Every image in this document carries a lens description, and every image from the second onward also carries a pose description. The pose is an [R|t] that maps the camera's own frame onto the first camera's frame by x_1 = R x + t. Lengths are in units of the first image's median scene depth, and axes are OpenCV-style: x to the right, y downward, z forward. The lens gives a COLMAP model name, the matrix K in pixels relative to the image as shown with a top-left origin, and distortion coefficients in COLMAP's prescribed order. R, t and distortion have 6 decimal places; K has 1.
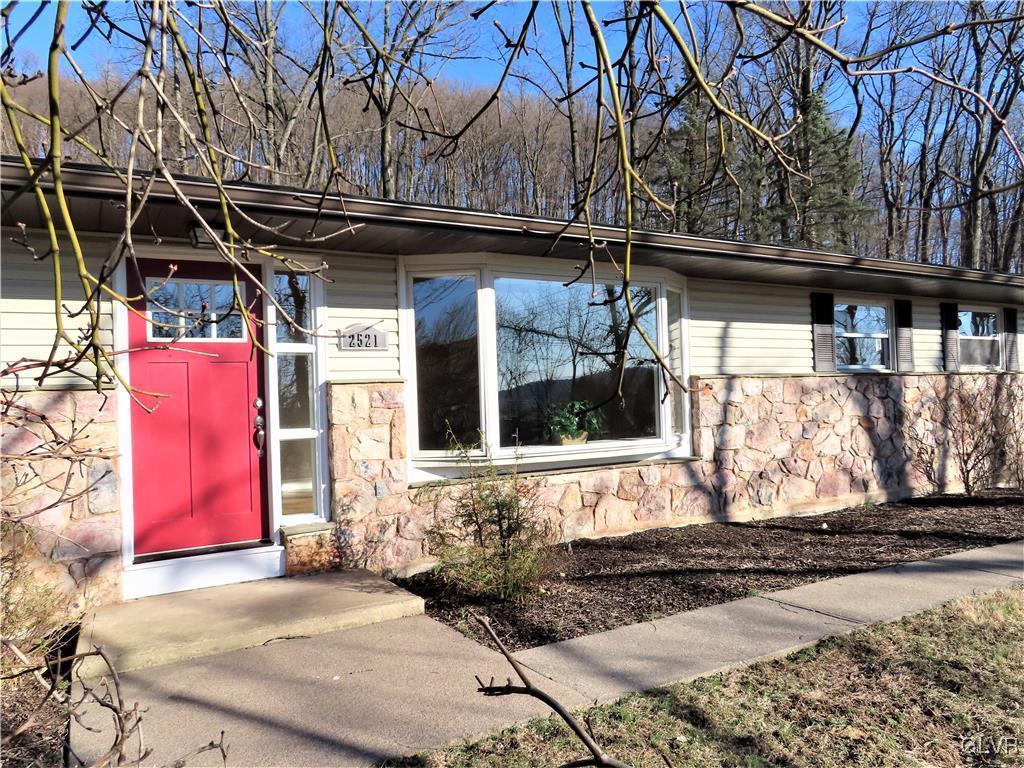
lens RADIAL K [[730.0, 0, 513.3], [0, 730.0, 386.6], [0, 0, 1]] dist [0.002568, -0.008269]
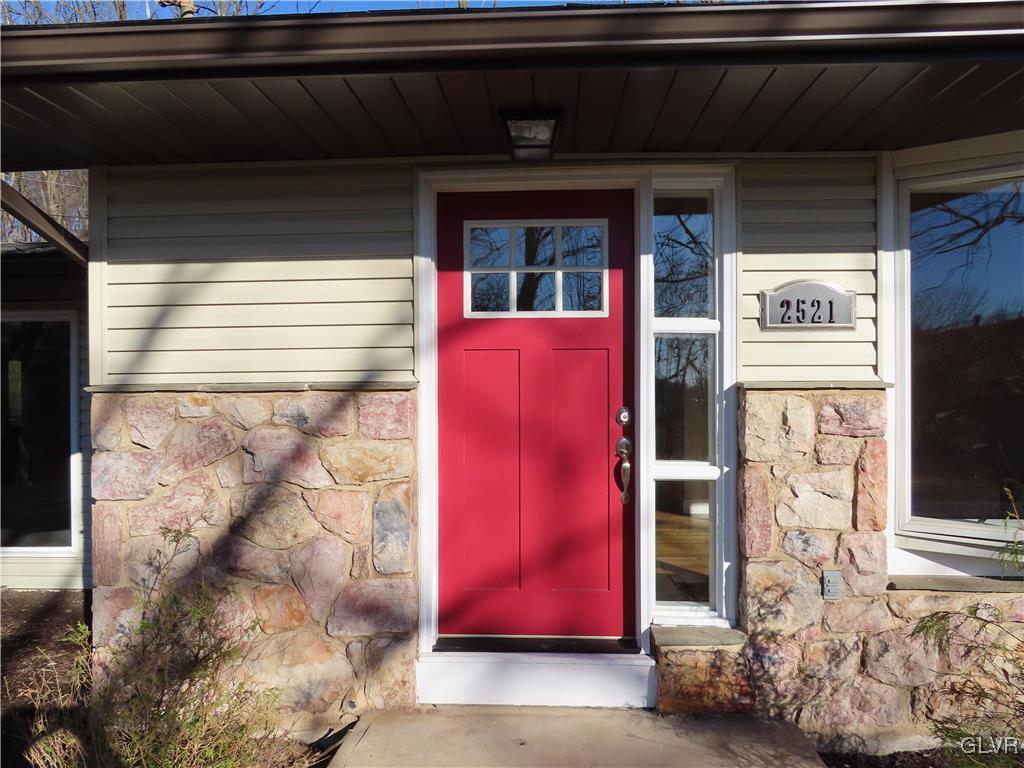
lens RADIAL K [[730.0, 0, 511.7], [0, 730.0, 386.2], [0, 0, 1]] dist [0.002568, -0.008269]
pose [[0.835599, 0.033008, -0.548347, -0.090096], [-0.021667, 0.999397, 0.027142, -0.016994], [0.548912, -0.010799, 0.835810, 0.425994]]
